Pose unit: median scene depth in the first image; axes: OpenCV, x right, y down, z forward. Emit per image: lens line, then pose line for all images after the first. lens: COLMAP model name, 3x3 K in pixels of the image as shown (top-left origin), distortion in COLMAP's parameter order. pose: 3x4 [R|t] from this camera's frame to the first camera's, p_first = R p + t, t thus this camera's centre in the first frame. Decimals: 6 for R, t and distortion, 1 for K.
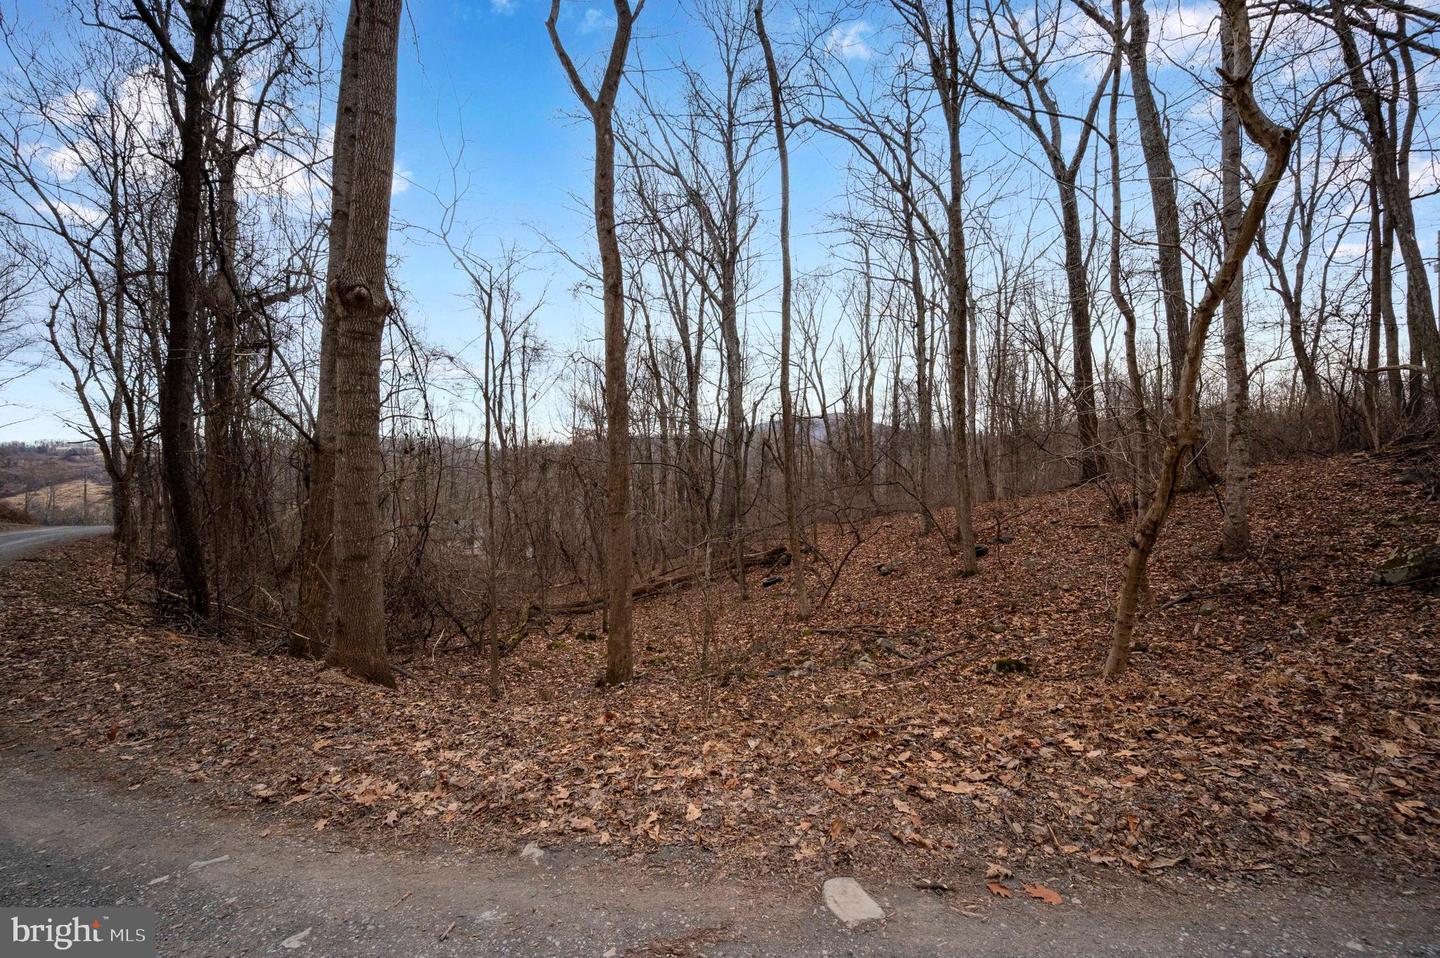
lens RADIAL K [[567.6, 0, 718.3], [0, 567.6, 480.6], [0, 0, 1]] dist [-0.002954, 0.000211]
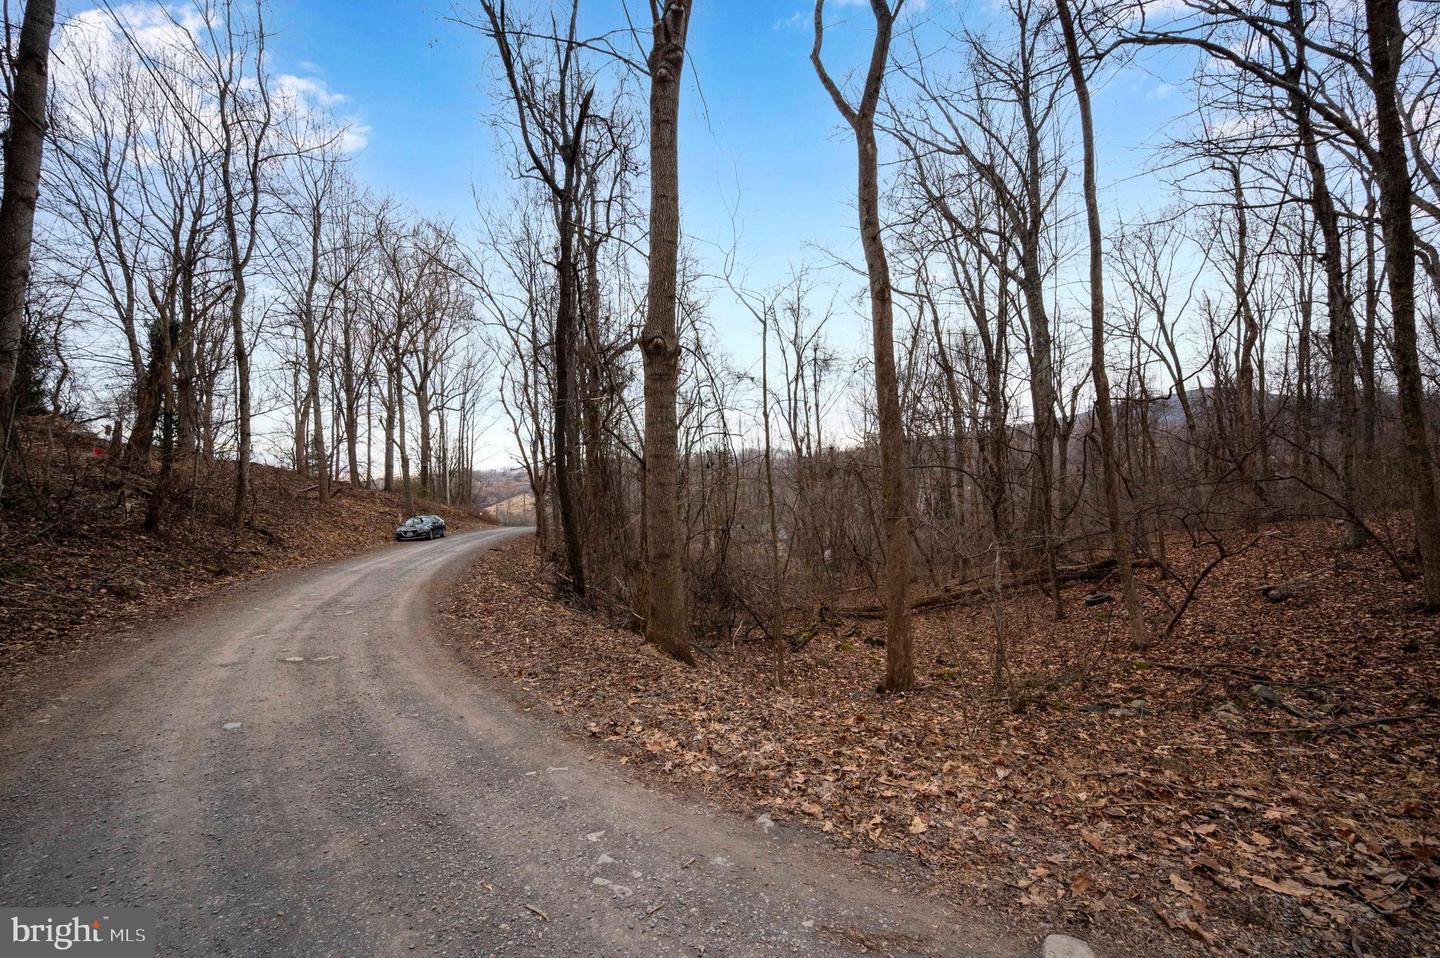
lens RADIAL K [[567.6, 0, 718.3], [0, 567.6, 480.6], [0, 0, 1]] dist [-0.002954, 0.000211]
pose [[0.870240, -0.032155, -0.491577, 0.042532], [0.028564, 0.999482, -0.014811, -0.003331], [0.491799, -0.001153, 0.870708, -0.008786]]
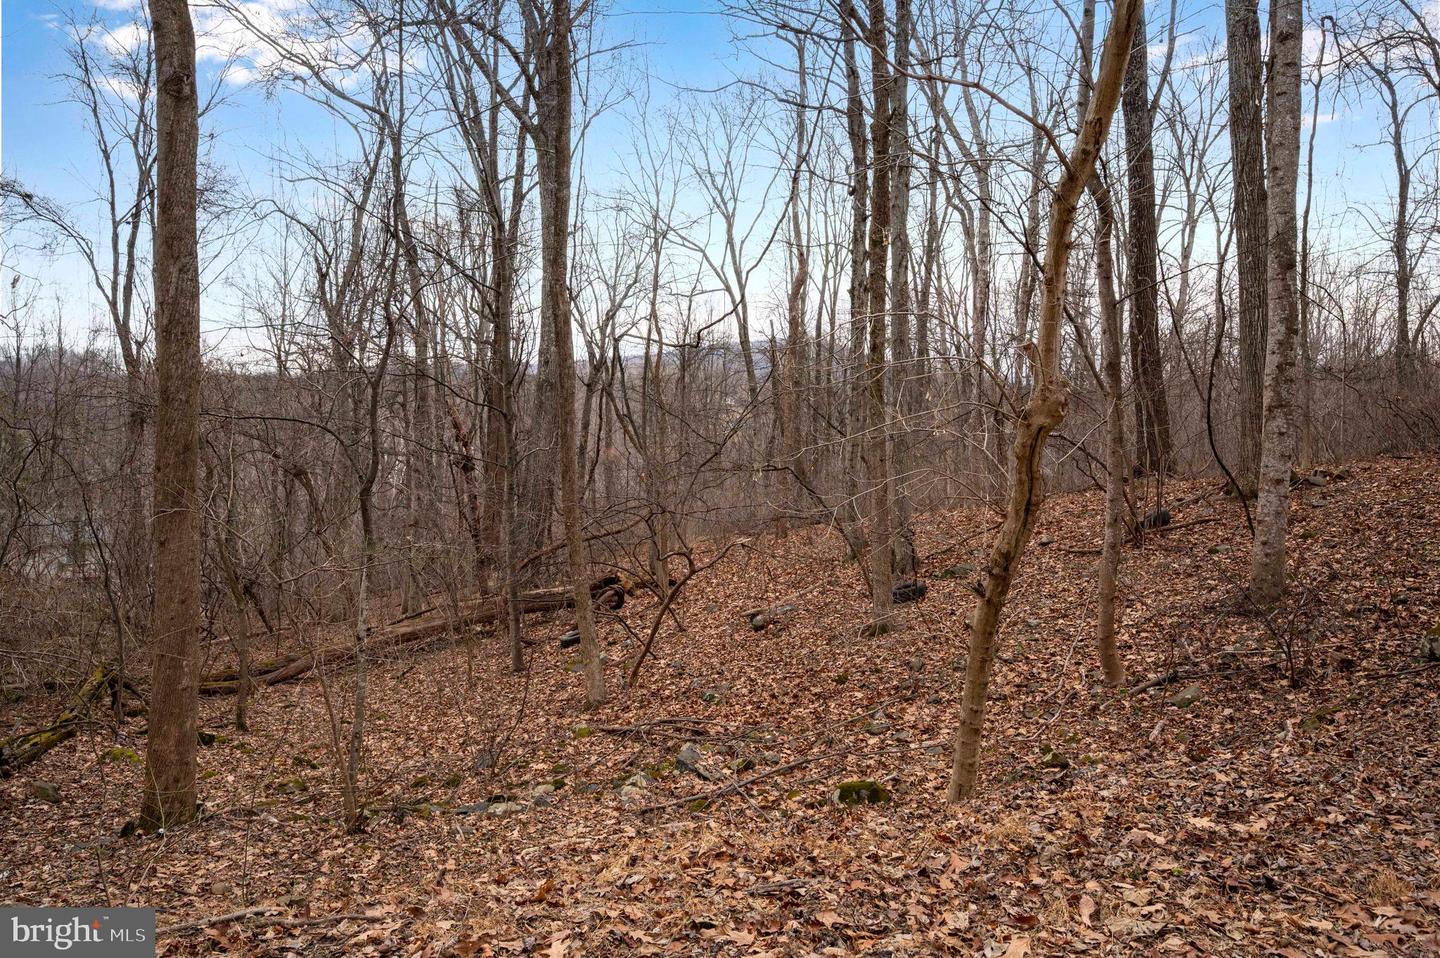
lens RADIAL K [[1021.9, 0, 729.4], [0, 1021.9, 475.9], [0, 0, 1]] dist [-0.002693, -0.000743]
pose [[0.991709, 0.030704, 0.124782, 0.204311], [-0.033633, 0.999204, 0.021435, -0.012667], [-0.124025, -0.025454, 0.991953, -0.009448]]
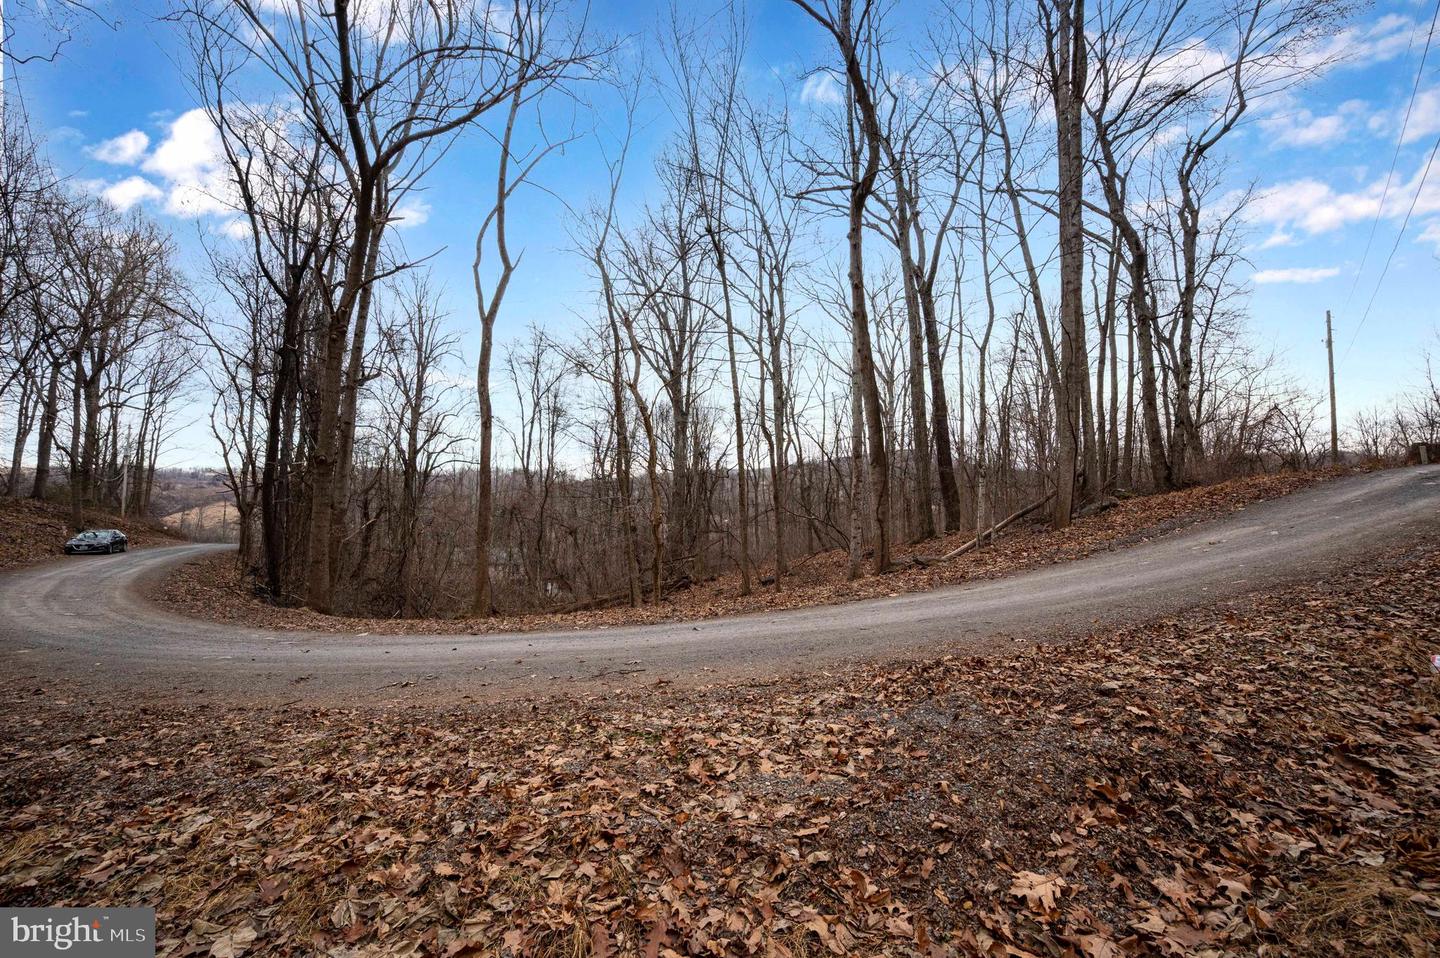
lens RADIAL K [[577.7, 0, 721.5], [0, 577.7, 478.0], [0, 0, 1]] dist [-0.000215, 0.000058]
pose [[0.990954, 0.013980, -0.133473, 0.775390], [-0.022332, 0.997870, -0.061287, -0.059090], [0.132332, 0.063713, 0.989156, -0.688417]]
